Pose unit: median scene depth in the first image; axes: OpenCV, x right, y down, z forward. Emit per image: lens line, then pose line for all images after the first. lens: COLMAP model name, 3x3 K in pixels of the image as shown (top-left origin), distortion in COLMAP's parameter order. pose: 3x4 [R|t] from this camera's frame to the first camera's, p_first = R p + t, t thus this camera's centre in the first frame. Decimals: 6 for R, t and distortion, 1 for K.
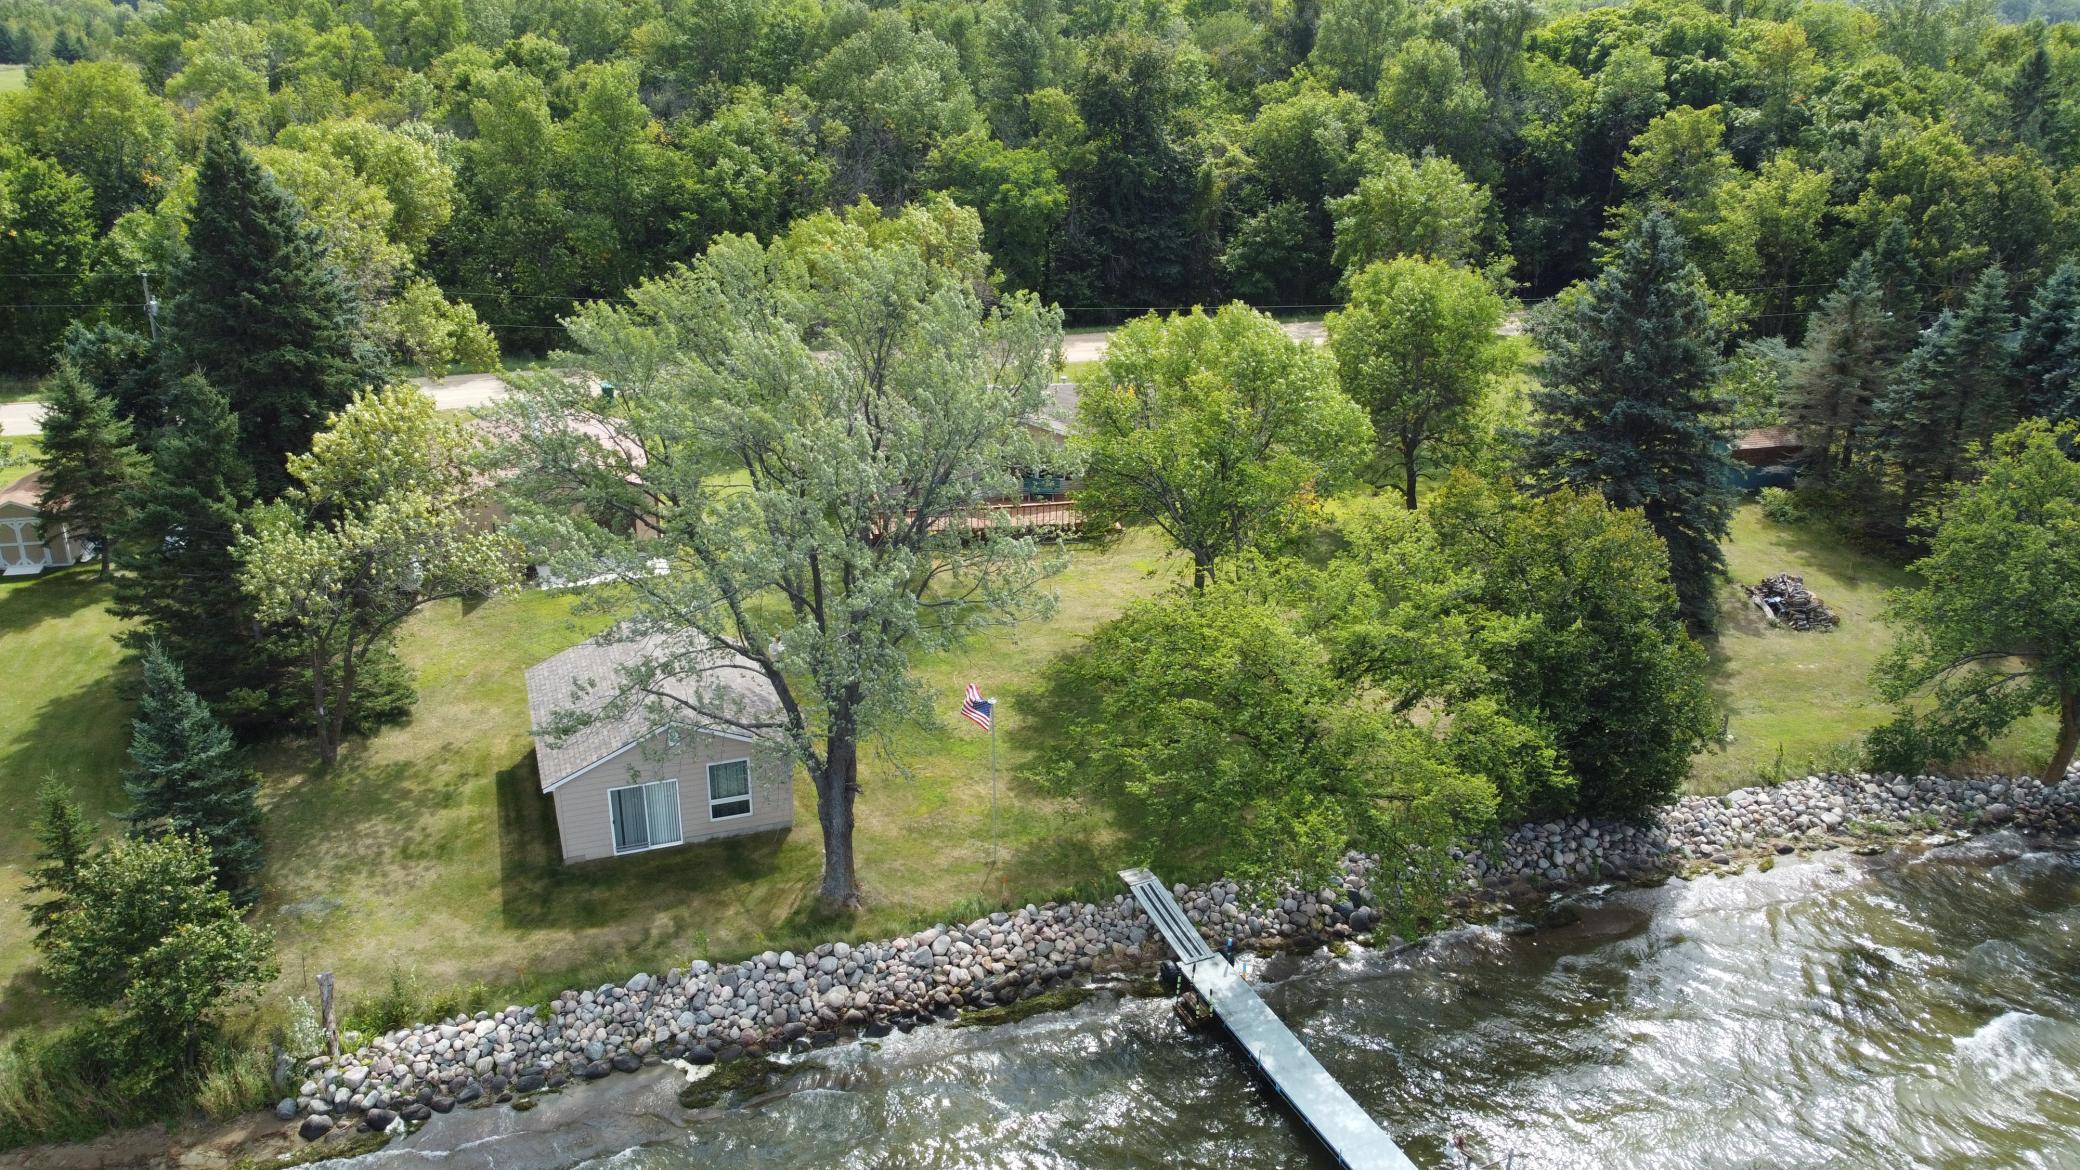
lens RADIAL K [[1588.5, 0, 1036.7], [0, 1588.5, 586.8], [0, 0, 1]] dist [-0.006170, 0.004878]
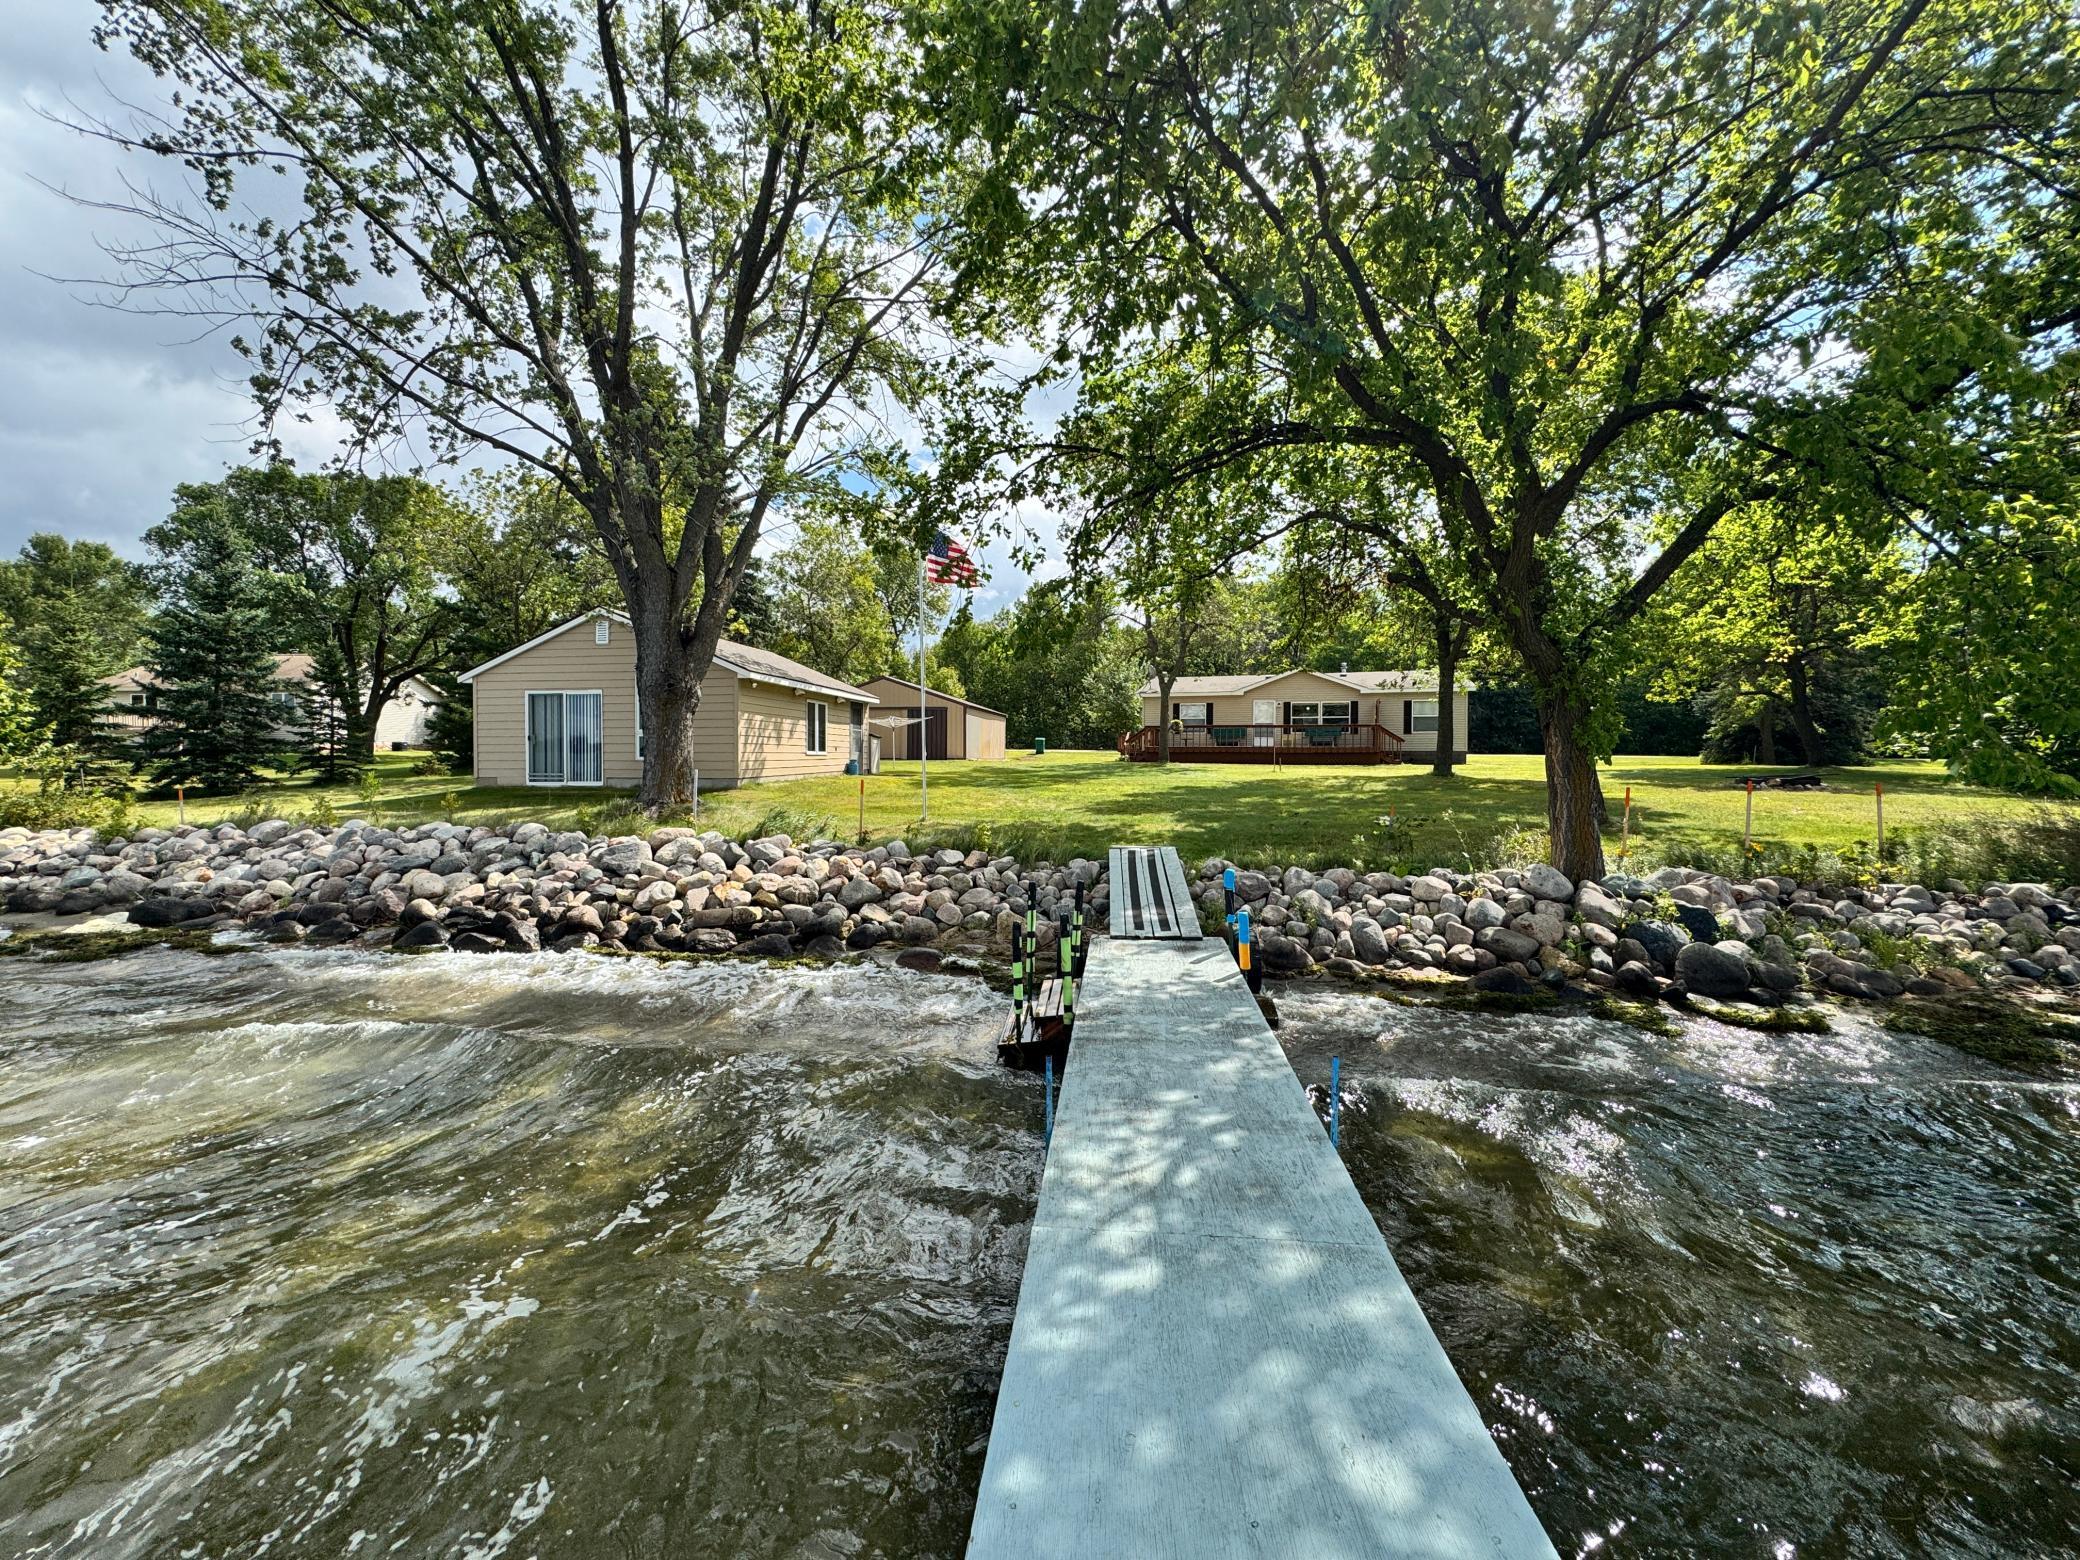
lens RADIAL K [[823.0, 0, 1032.8], [0, 823.0, 766.5], [0, 0, 1]] dist [-0.008850, -0.000789]
pose [[0.871844, -0.005138, -0.489756, 0.161756], [-0.169707, 0.934831, -0.311913, 0.247978], [0.459442, 0.355055, 0.814156, 0.775384]]
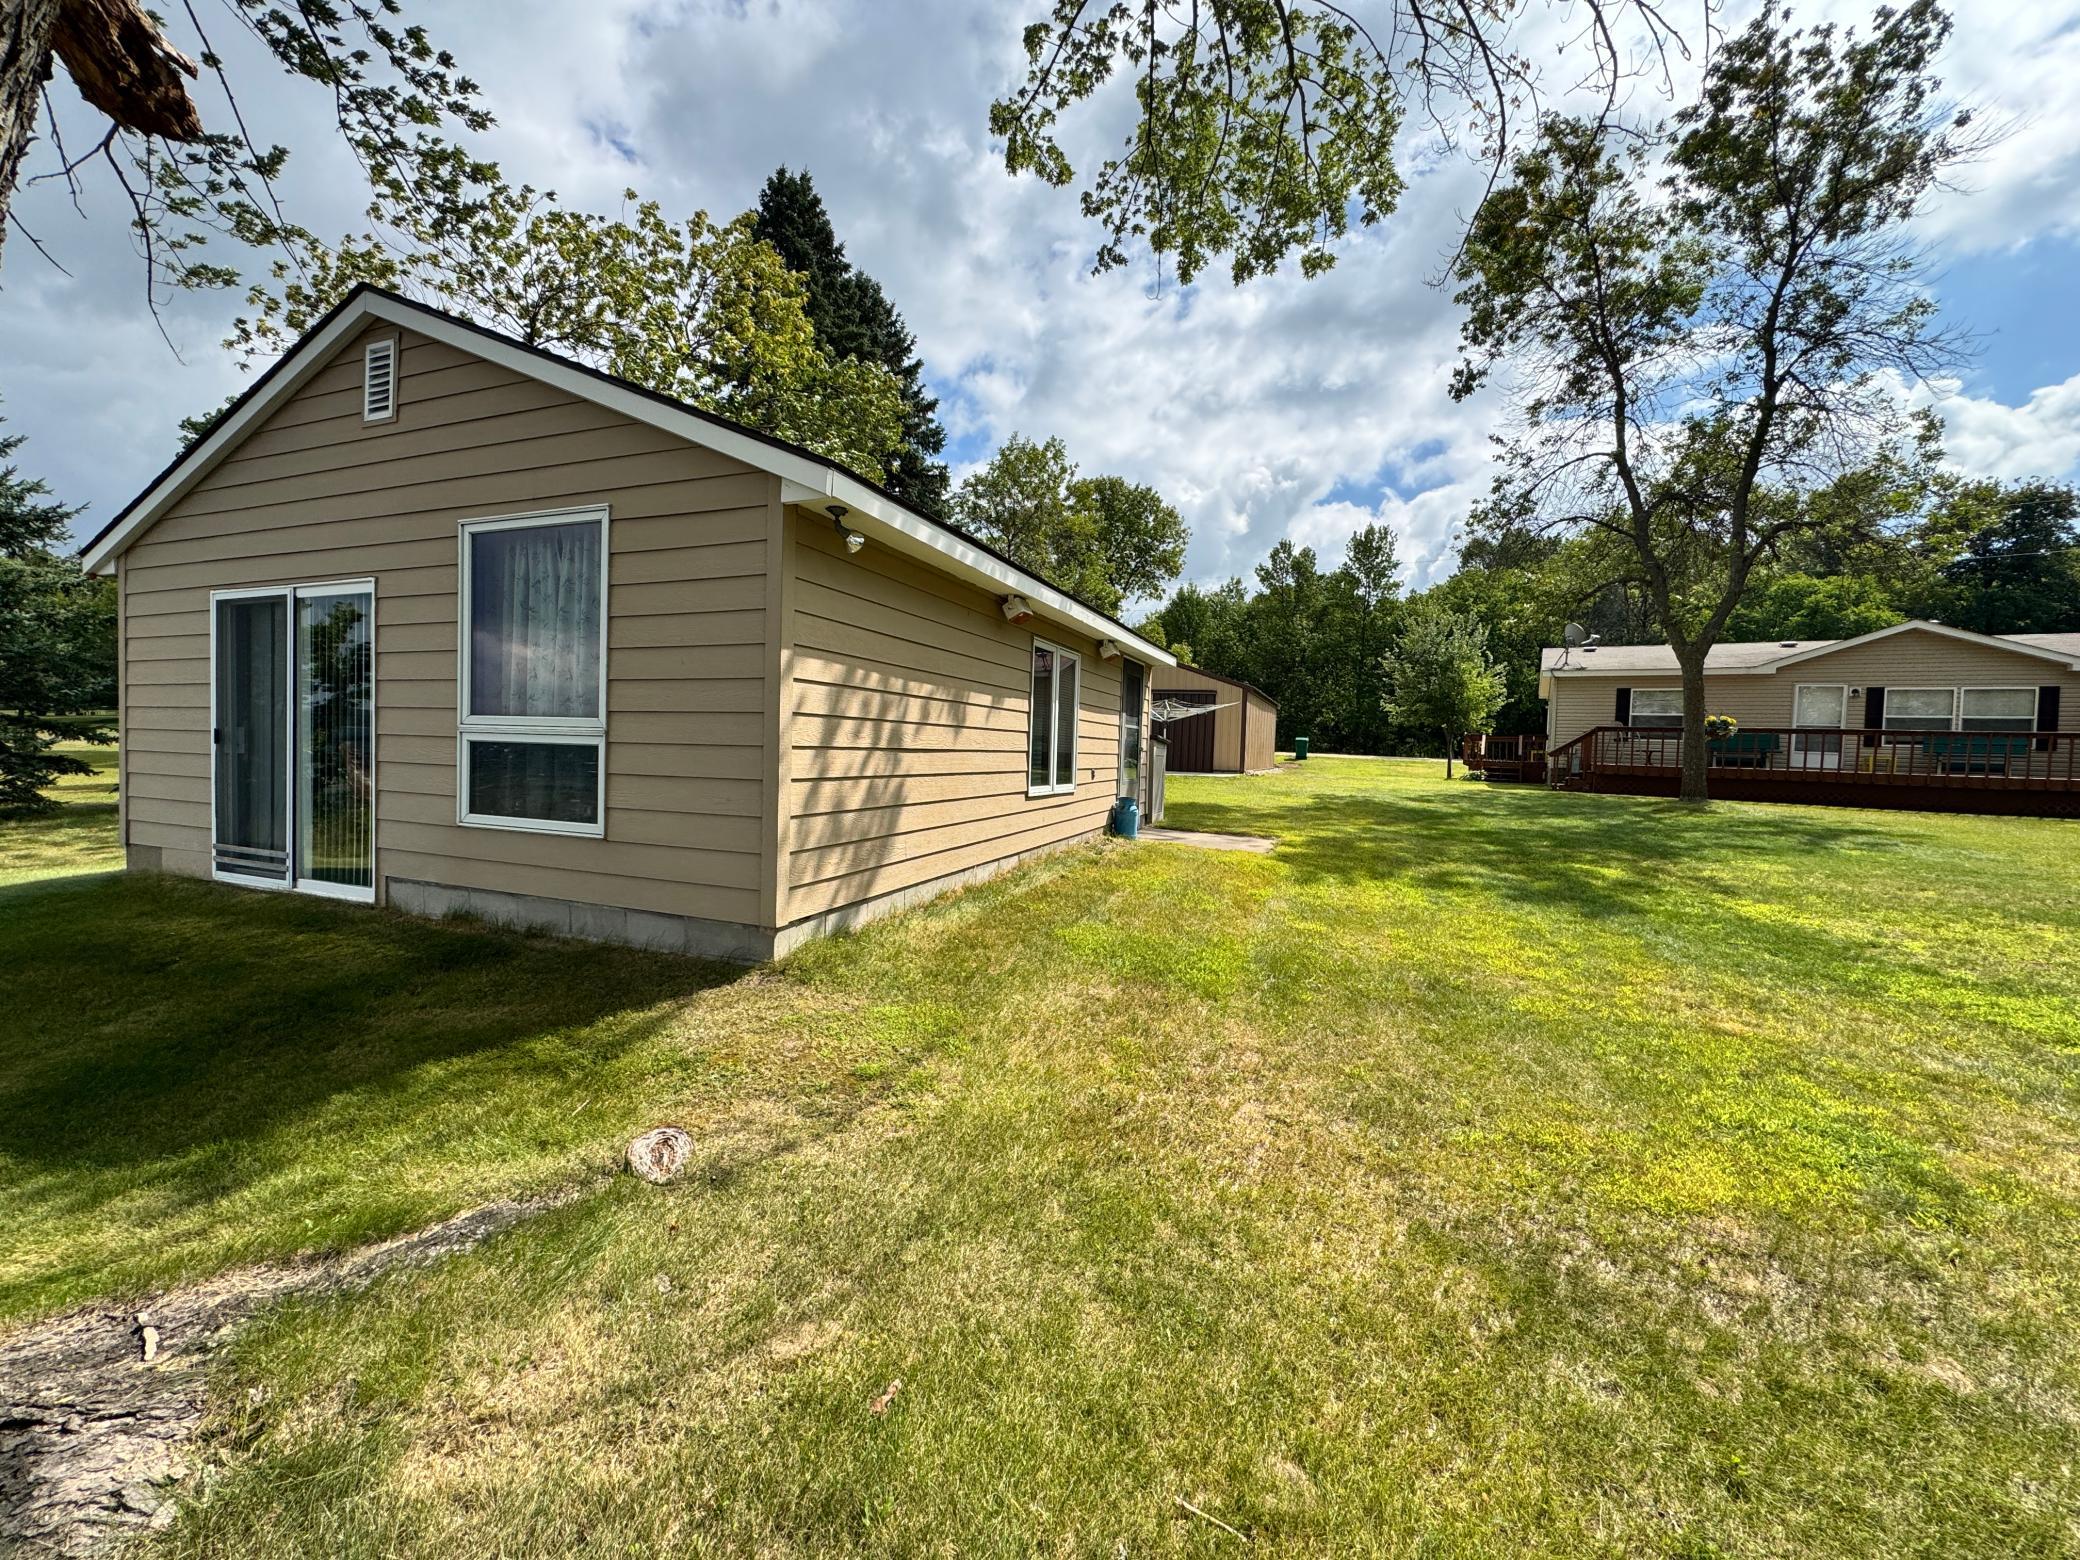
lens RADIAL K [[823.0, 0, 1038.6], [0, 823.0, 779.3], [0, 0, 1]] dist [-0.008850, -0.000789]
pose [[0.752476, 0.029694, -0.657950, -0.071604], [-0.254799, 0.934322, -0.249239, 0.154064], [0.607336, 0.355191, 0.710621, 0.979746]]
